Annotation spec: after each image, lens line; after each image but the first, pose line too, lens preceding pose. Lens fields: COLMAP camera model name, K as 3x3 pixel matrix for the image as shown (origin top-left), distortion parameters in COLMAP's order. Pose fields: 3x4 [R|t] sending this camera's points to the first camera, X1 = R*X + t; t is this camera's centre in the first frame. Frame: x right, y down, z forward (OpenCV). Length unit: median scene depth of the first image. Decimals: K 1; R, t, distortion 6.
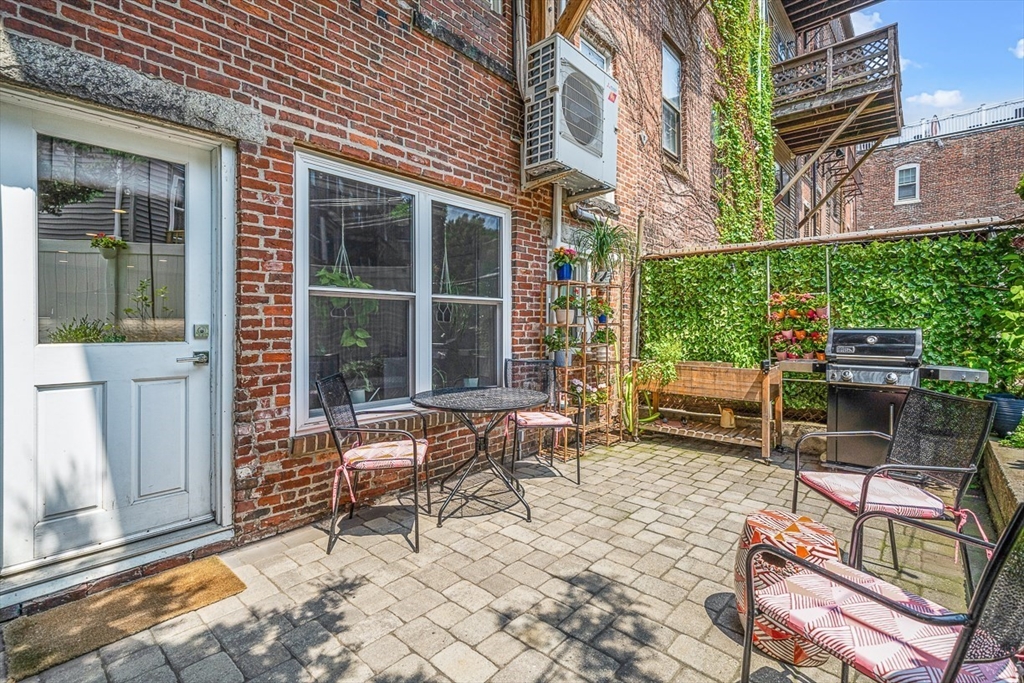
lens RADIAL K [[482.0, 0, 513.5], [0, 482.0, 324.5], [0, 0, 1]] dist [0.012825, 0.000662]
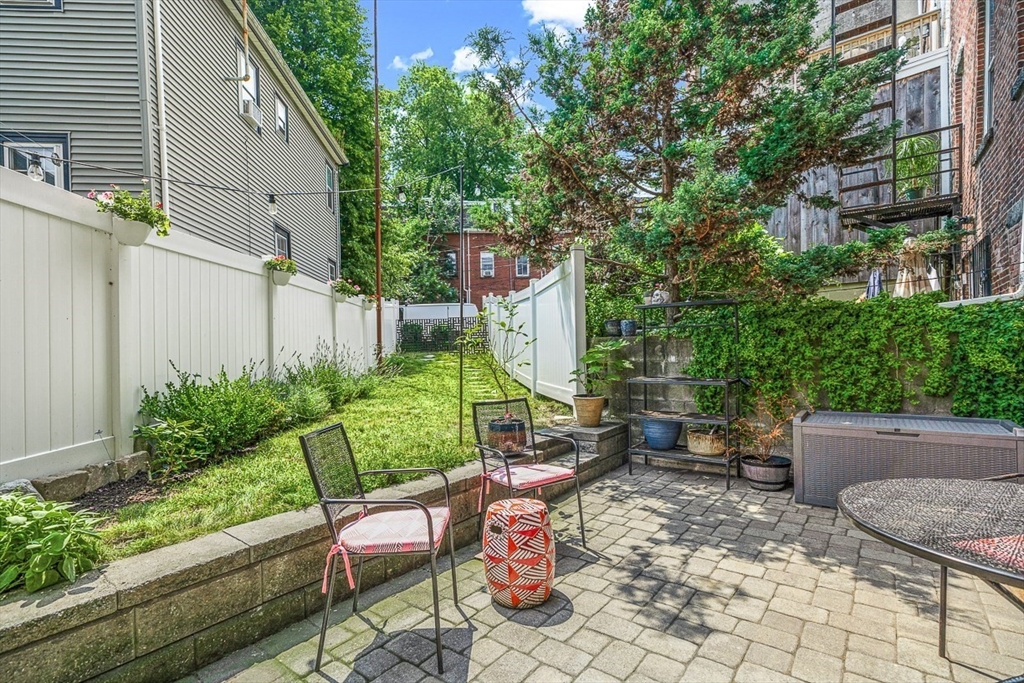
lens RADIAL K [[485.5, 0, 514.3], [0, 485.5, 342.6], [0, 0, 1]] dist [0.000441, 0.001490]
pose [[-0.997632, 0.025455, -0.063887, 0.429272], [0.026789, 0.999439, -0.020111, 0.001301], [0.063339, -0.021775, -0.997755, 1.554212]]
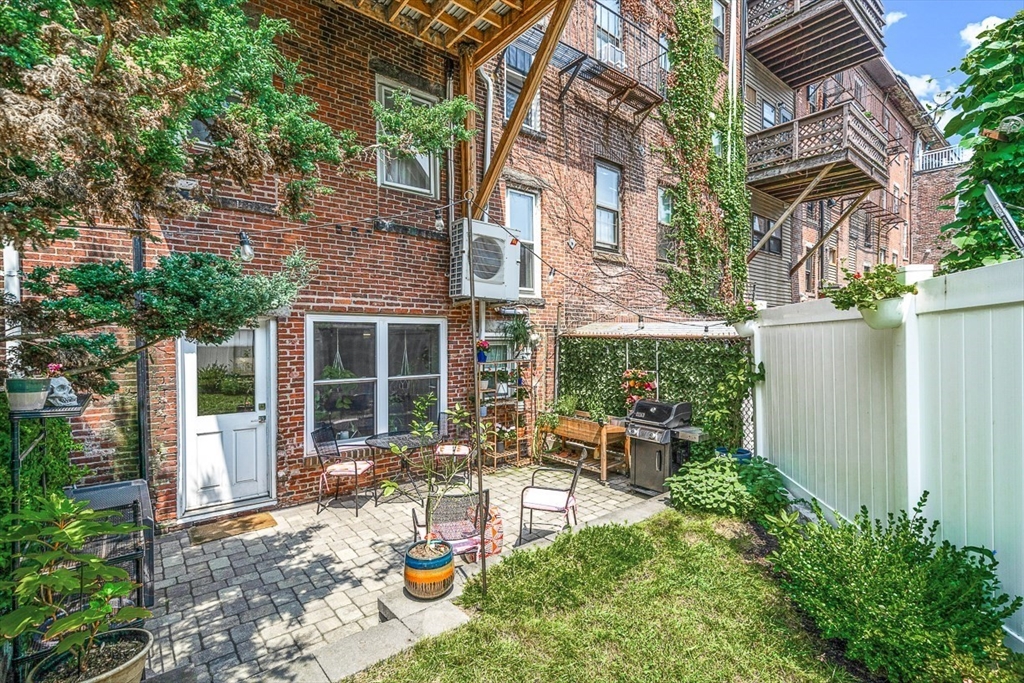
lens RADIAL K [[485.5, 0, 514.3], [0, 485.5, 342.6], [0, 0, 1]] dist [0.000441, 0.001490]
pose [[0.985441, 0.005938, -0.169915, 0.734016], [-0.002341, 0.999769, 0.021363, -0.287211], [0.170003, -0.020654, 0.985227, -0.824712]]
